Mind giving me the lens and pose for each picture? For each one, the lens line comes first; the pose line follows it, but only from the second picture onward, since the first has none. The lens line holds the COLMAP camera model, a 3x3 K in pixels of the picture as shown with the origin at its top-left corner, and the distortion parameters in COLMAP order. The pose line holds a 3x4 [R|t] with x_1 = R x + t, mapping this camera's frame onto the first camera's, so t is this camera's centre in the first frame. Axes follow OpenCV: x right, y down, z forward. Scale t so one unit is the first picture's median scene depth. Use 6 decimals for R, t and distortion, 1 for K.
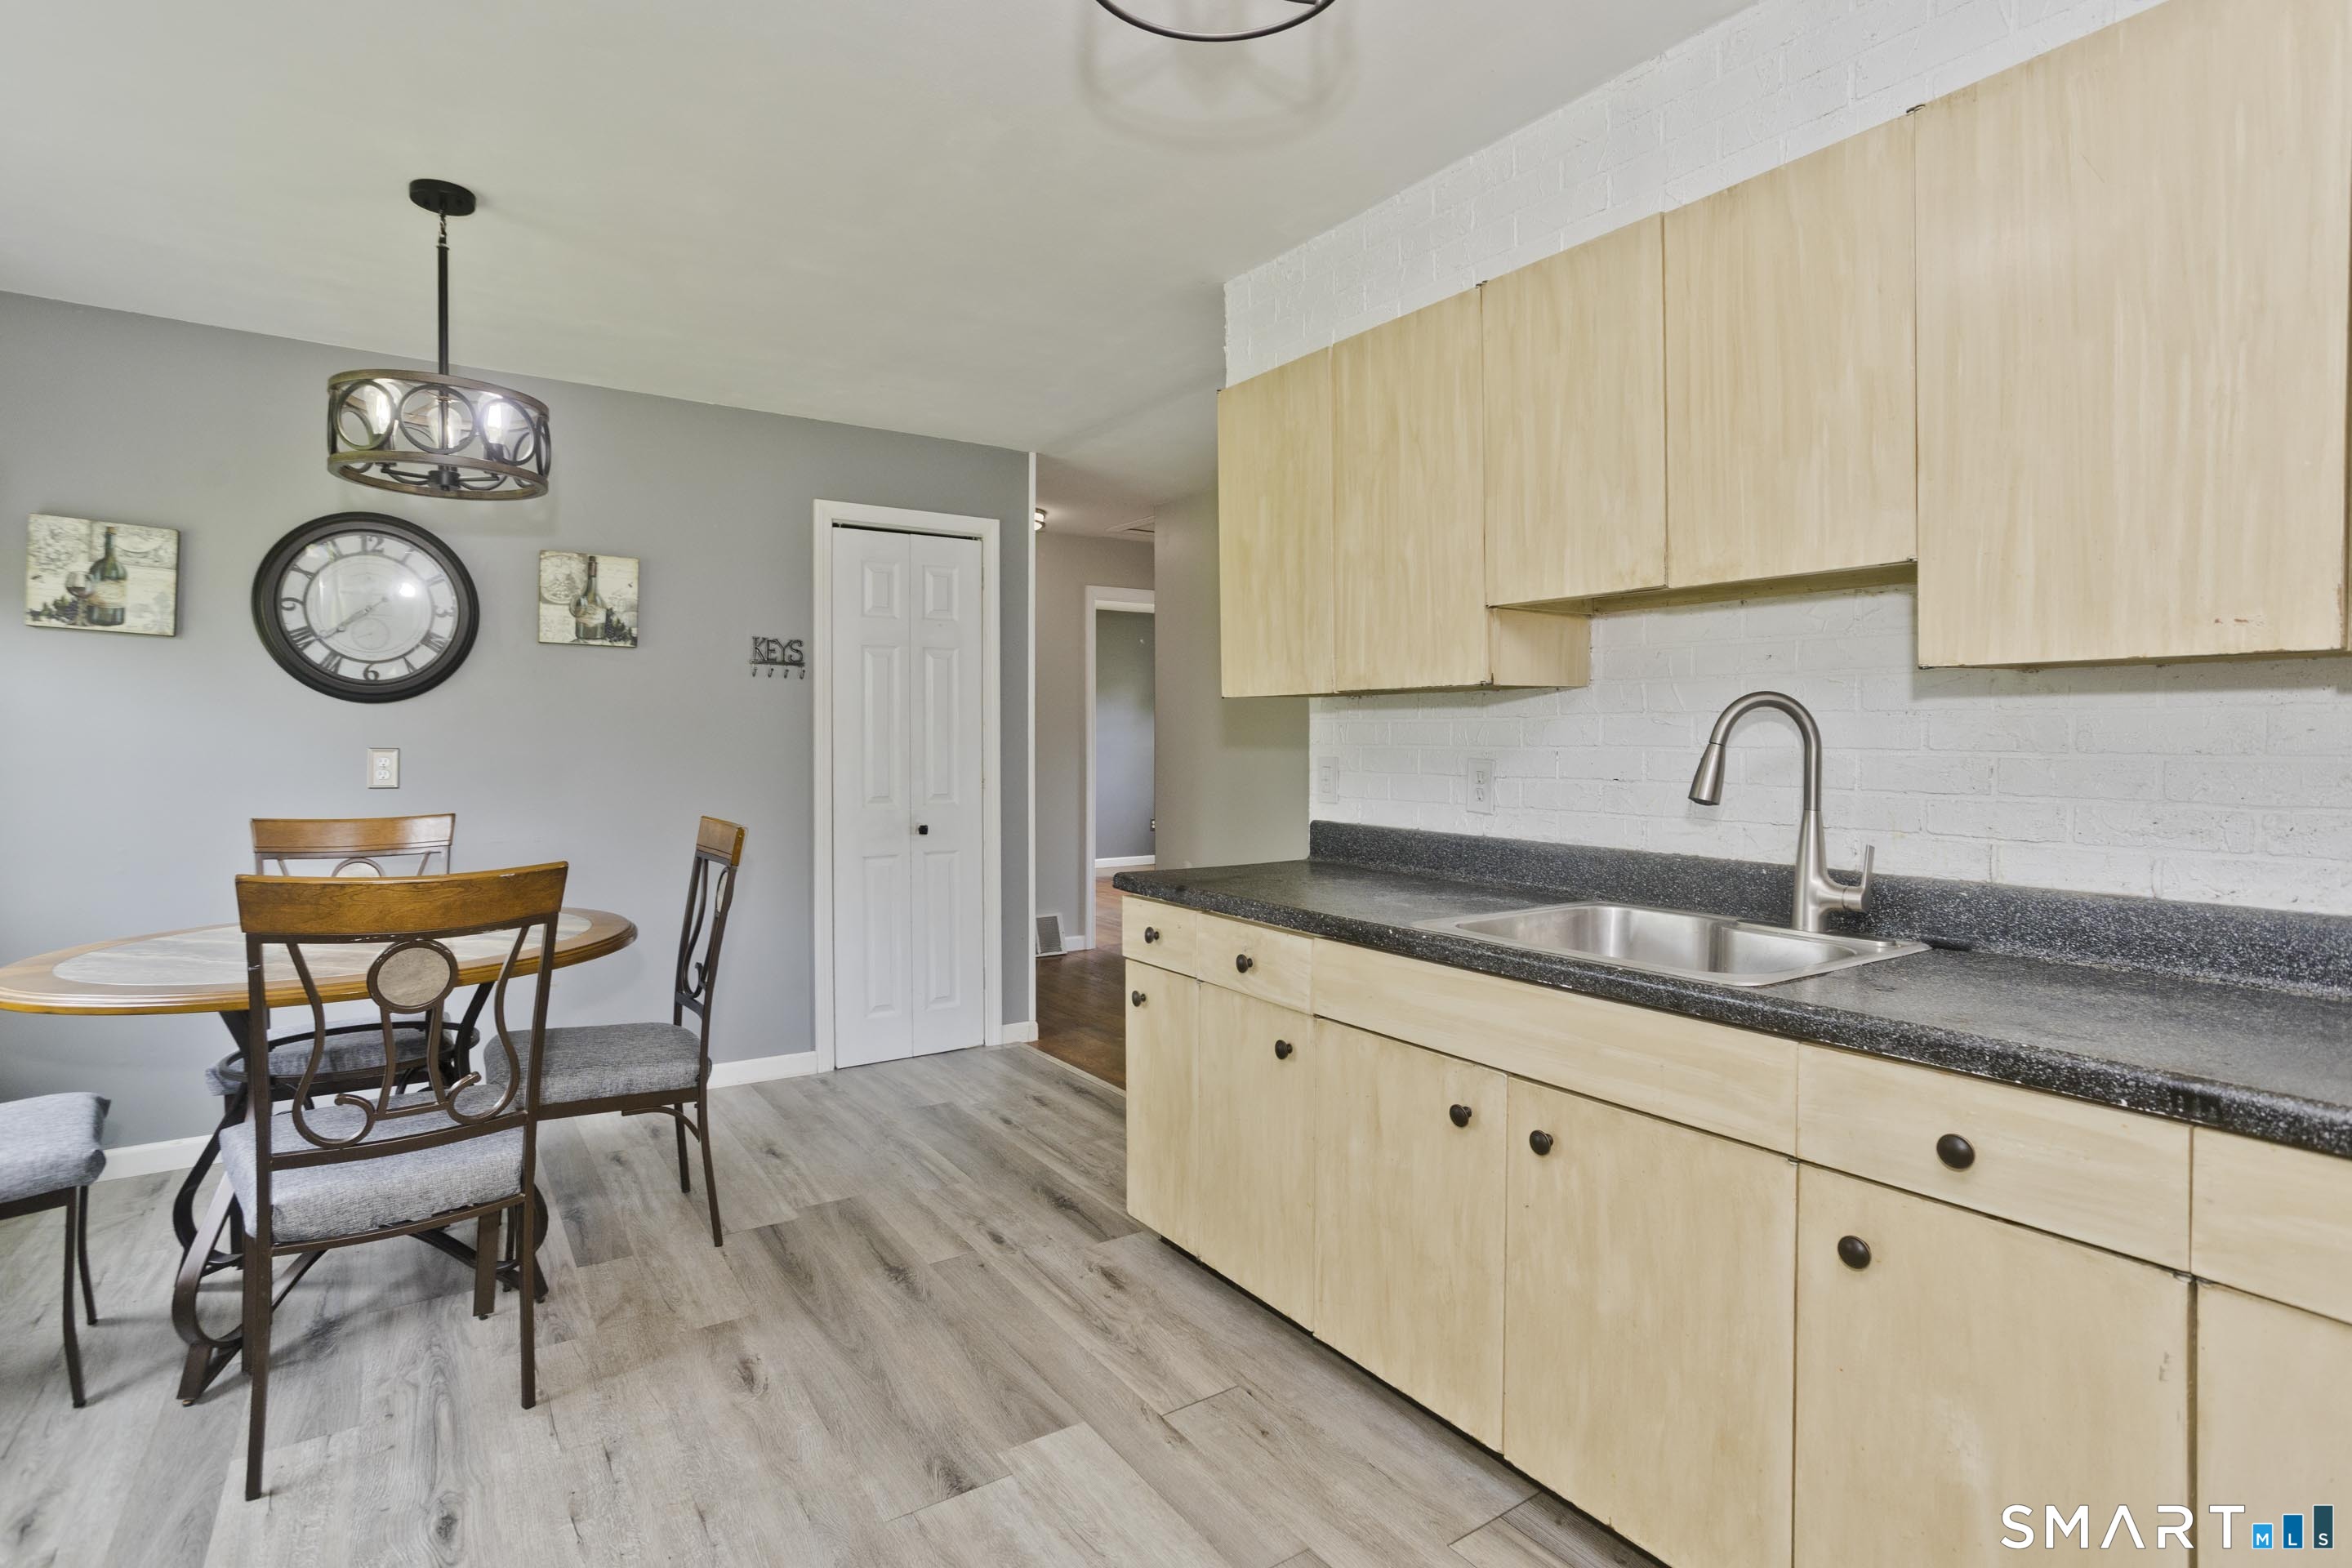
lens RADIAL K [[1164.4, 0, 1175.7], [0, 1164.4, 725.2], [0, 0, 1]] dist [0.000163, -0.000022]
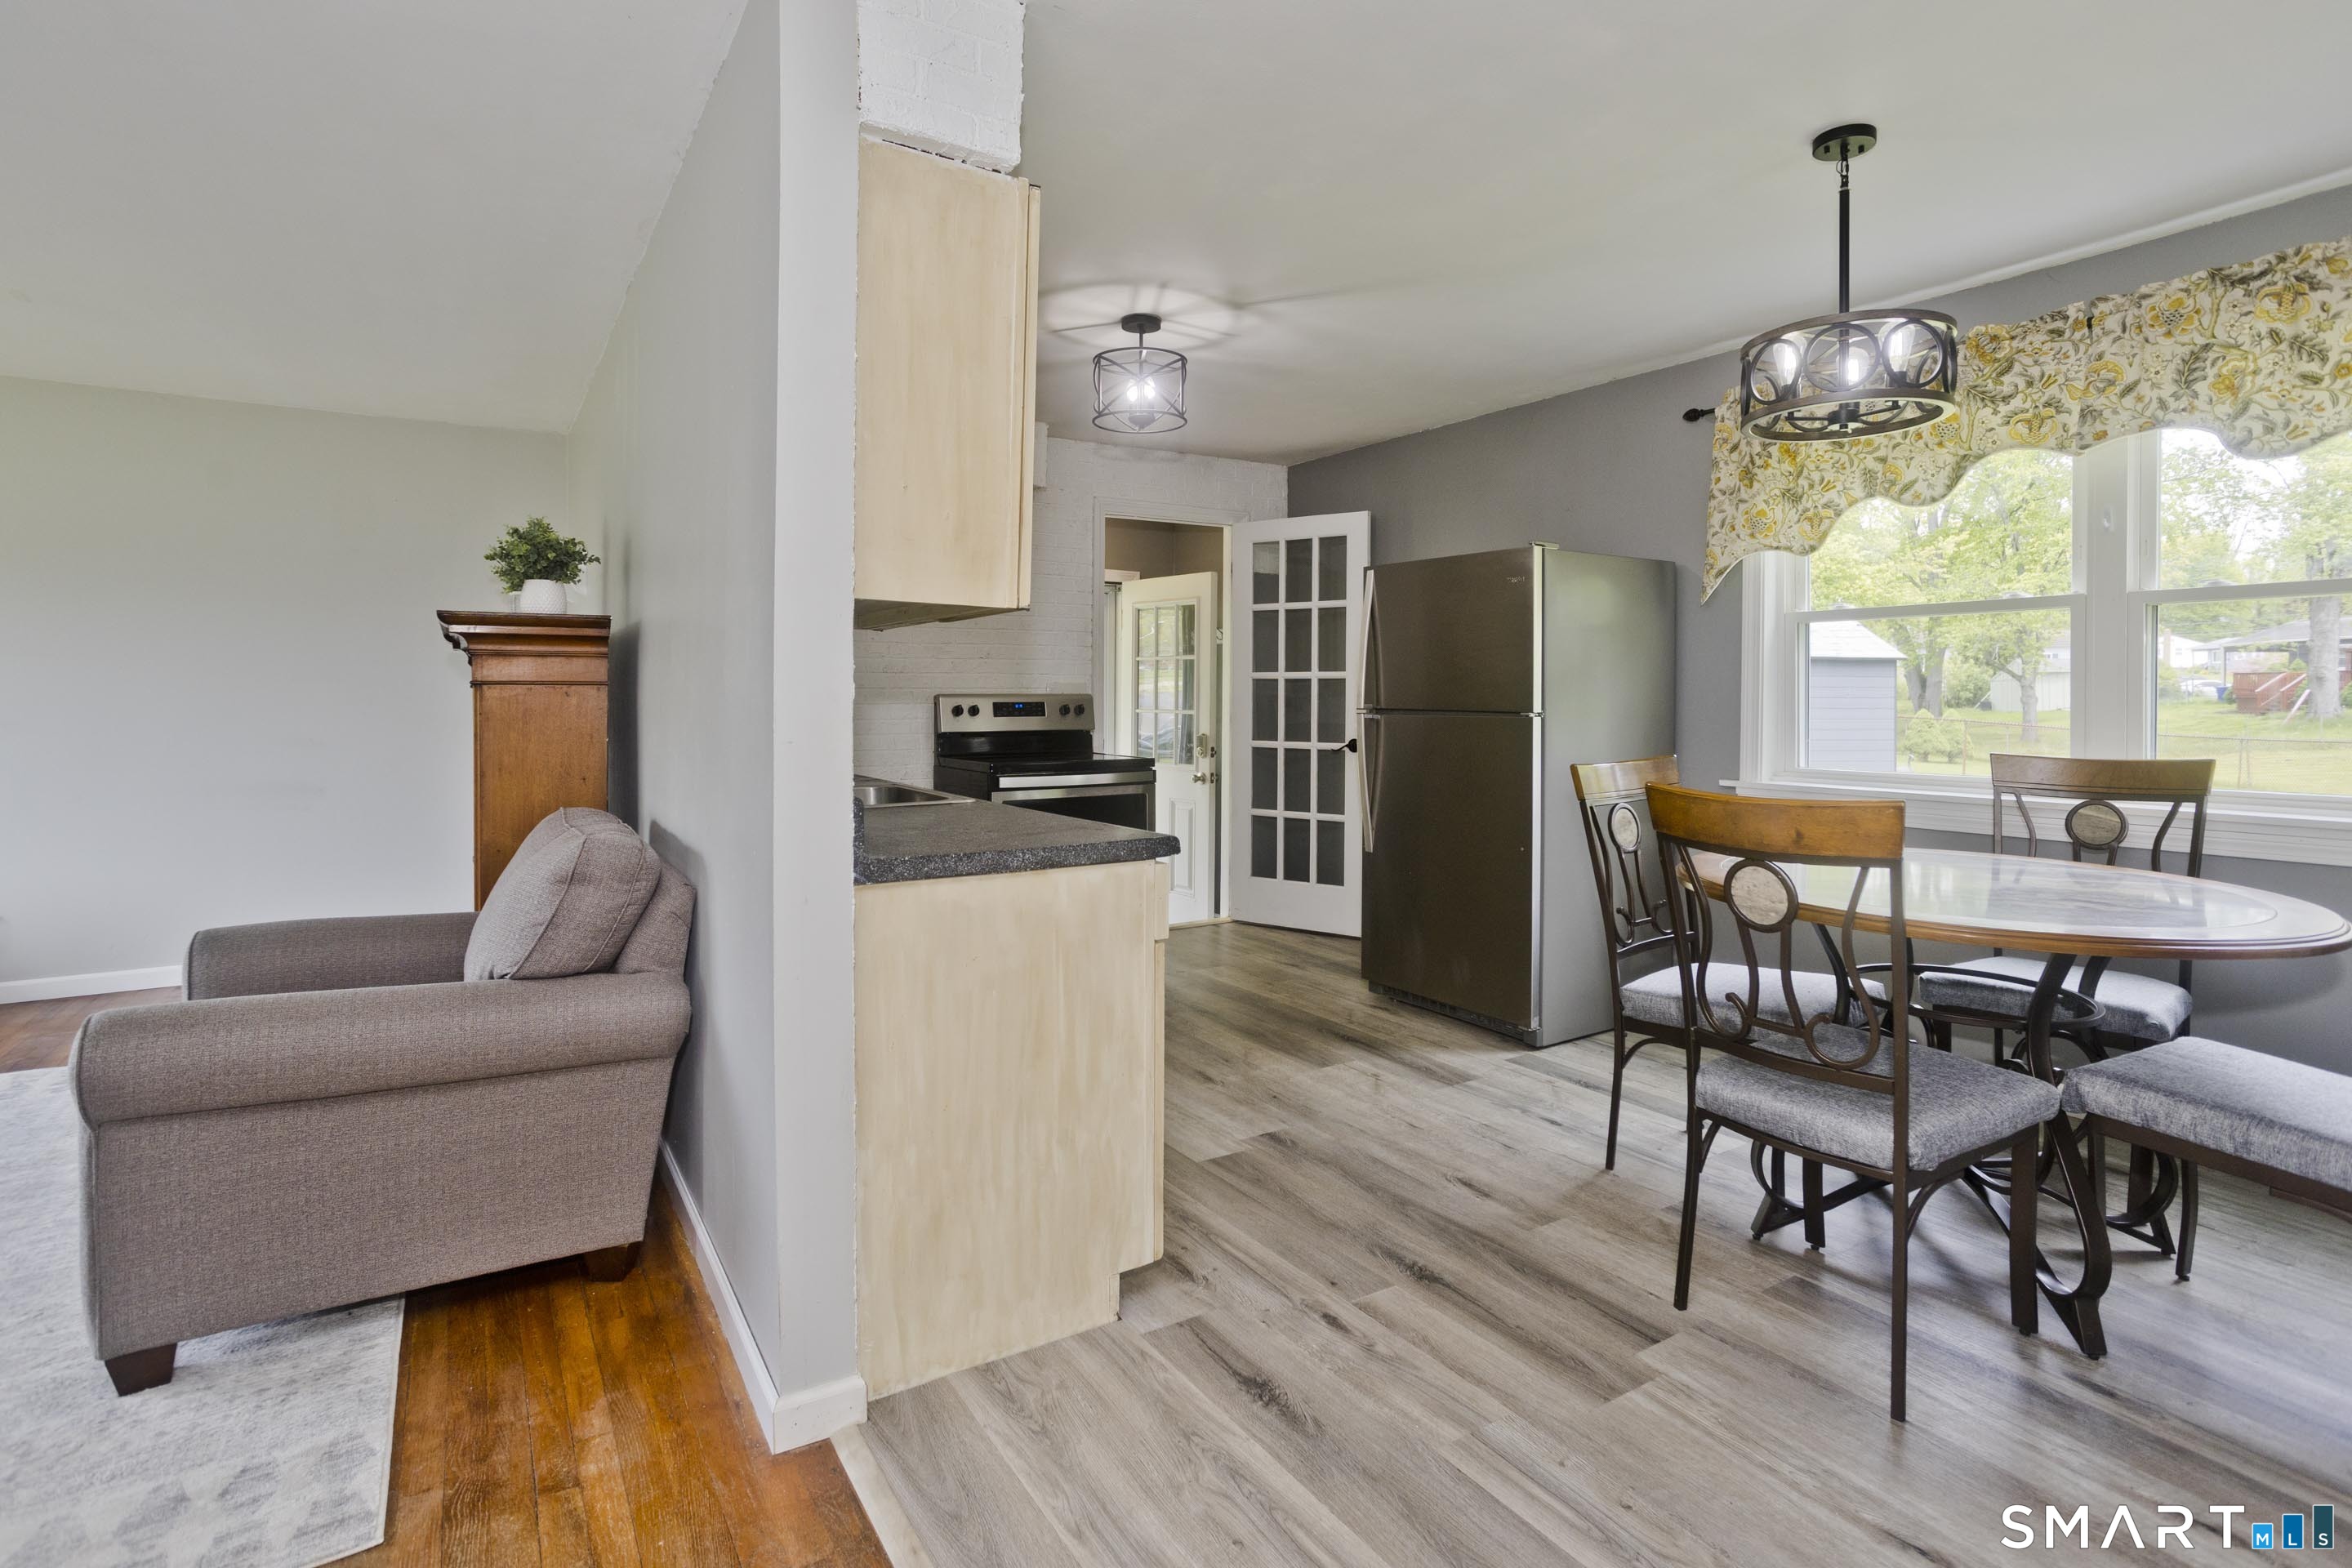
lens RADIAL K [[1164.4, 0, 1175.7], [0, 1164.4, 725.2], [0, 0, 1]] dist [0.000163, -0.000022]
pose [[-0.999163, -0.002094, 0.040854, -0.080527], [-0.001363, 0.999838, 0.017925, 0.036804], [-0.040885, 0.017854, -0.999004, 1.760765]]
